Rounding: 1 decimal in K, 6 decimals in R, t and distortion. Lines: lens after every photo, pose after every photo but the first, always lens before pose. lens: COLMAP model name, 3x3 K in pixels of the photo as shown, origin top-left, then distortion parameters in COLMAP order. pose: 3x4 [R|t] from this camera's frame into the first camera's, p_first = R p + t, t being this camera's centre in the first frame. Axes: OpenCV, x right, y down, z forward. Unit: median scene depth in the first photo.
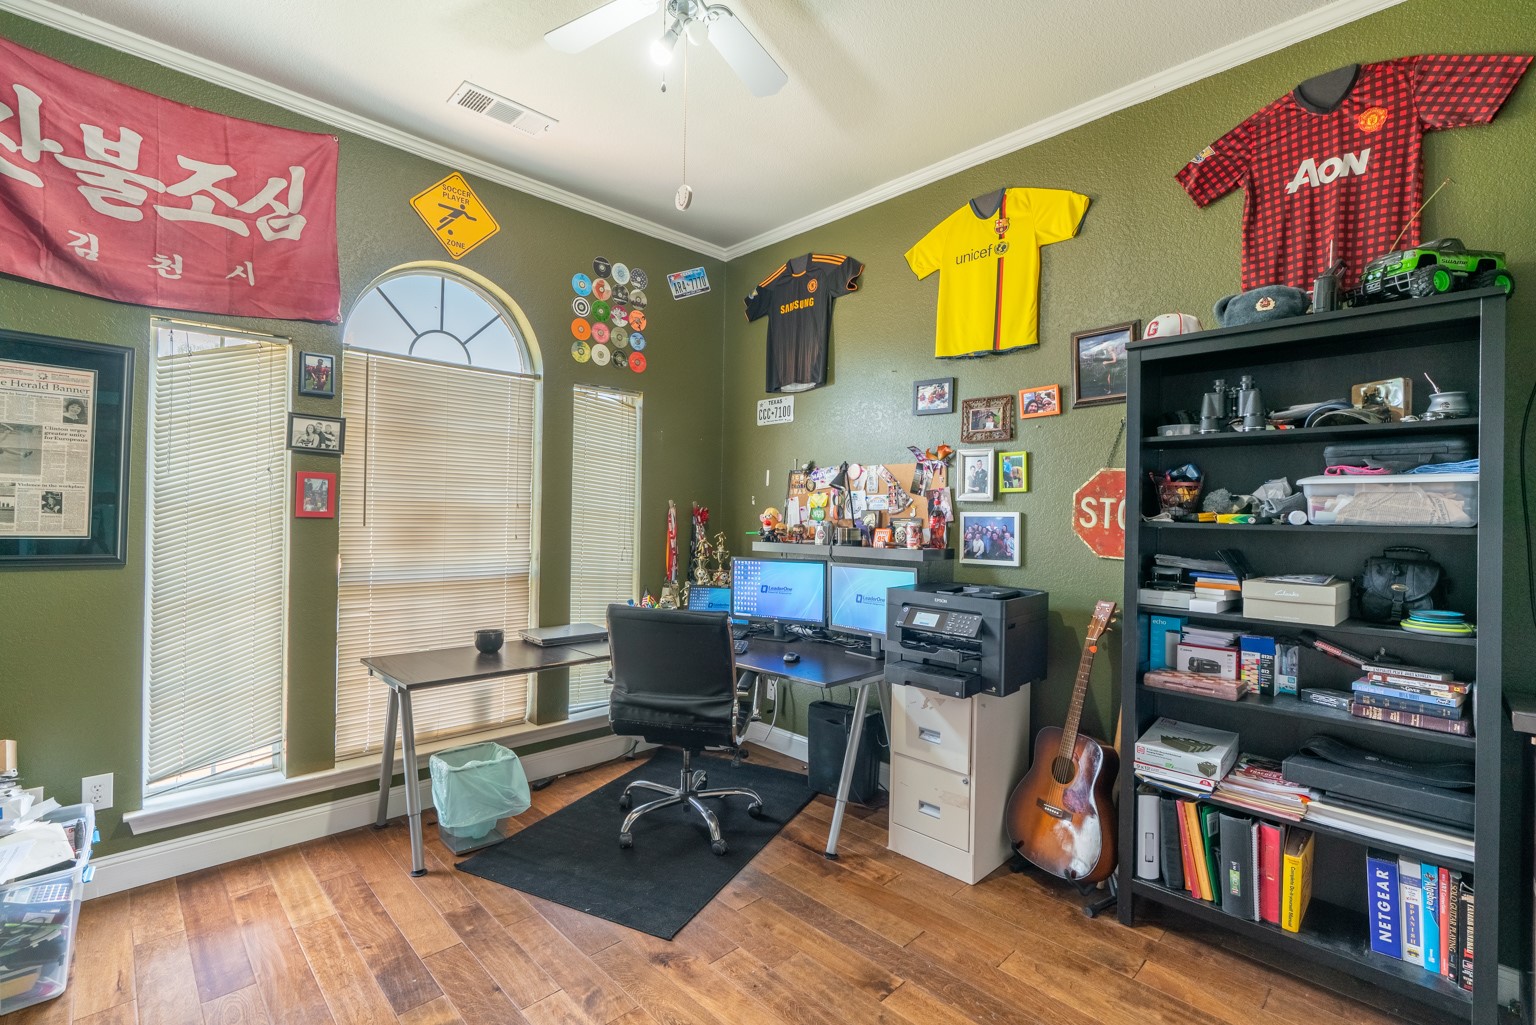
lens RADIAL K [[689.1, 0, 768.5], [0, 689.1, 508.9], [0, 0, 1]] dist [-0.016828, -0.000192]
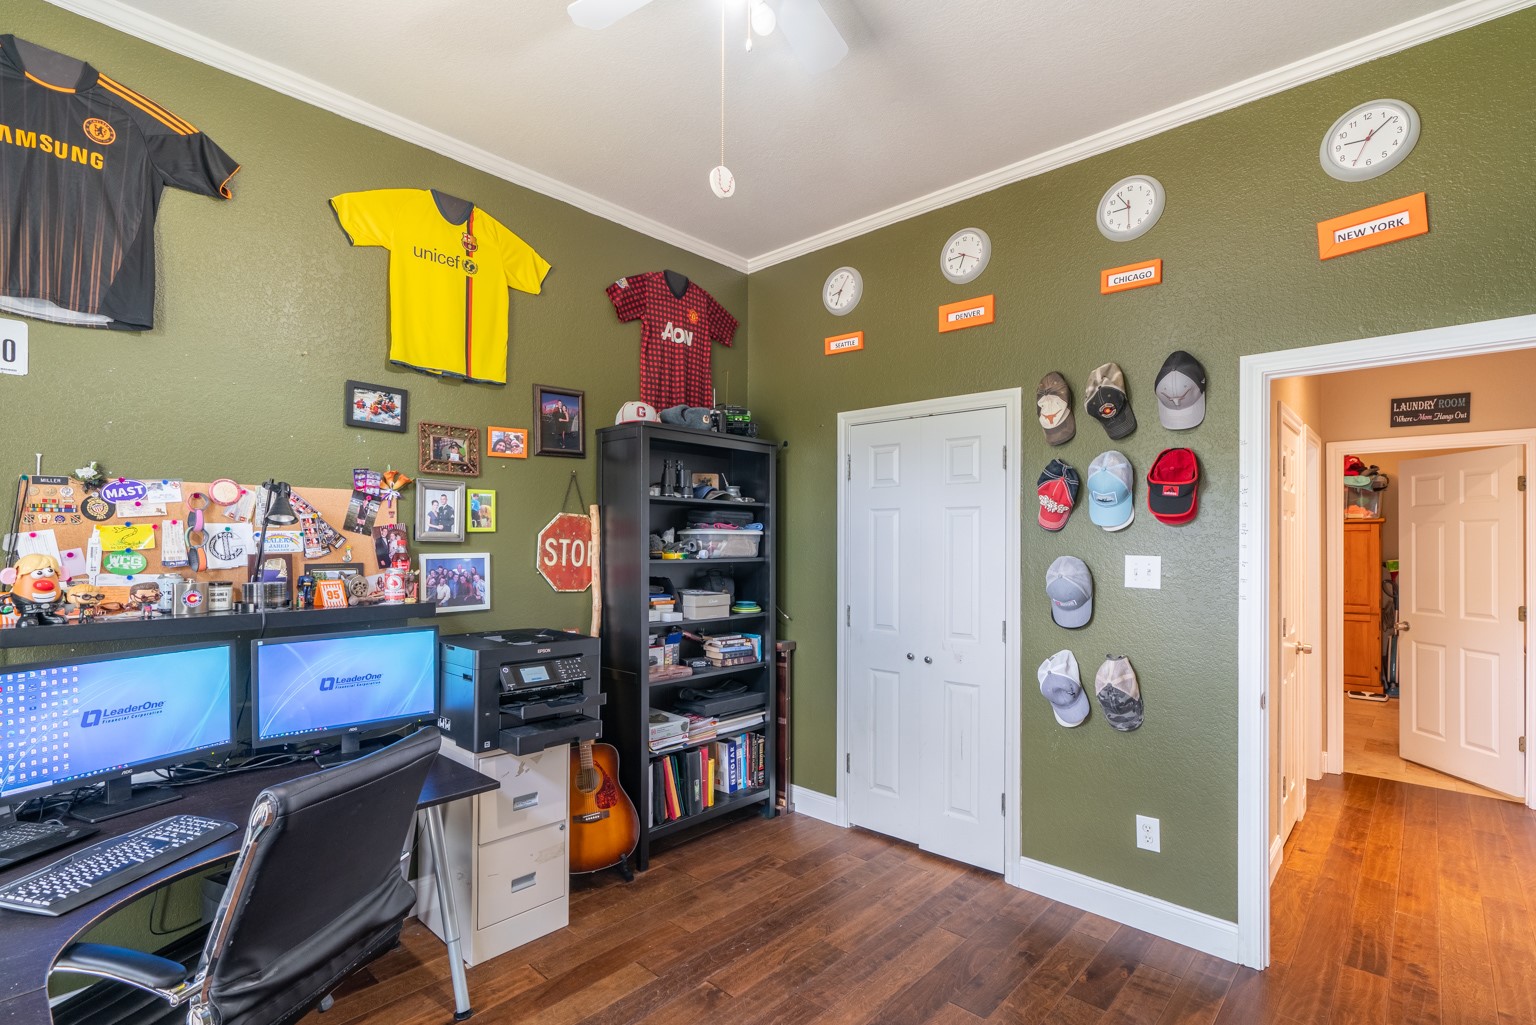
lens RADIAL K [[689.1, 0, 774.8], [0, 689.1, 545.0], [0, 0, 1]] dist [-0.016828, -0.000192]
pose [[-0.044555, -0.015017, 0.998894, -0.615320], [-0.009493, 0.999848, 0.014608, -0.024228], [-0.998962, -0.008831, -0.044691, 0.641017]]
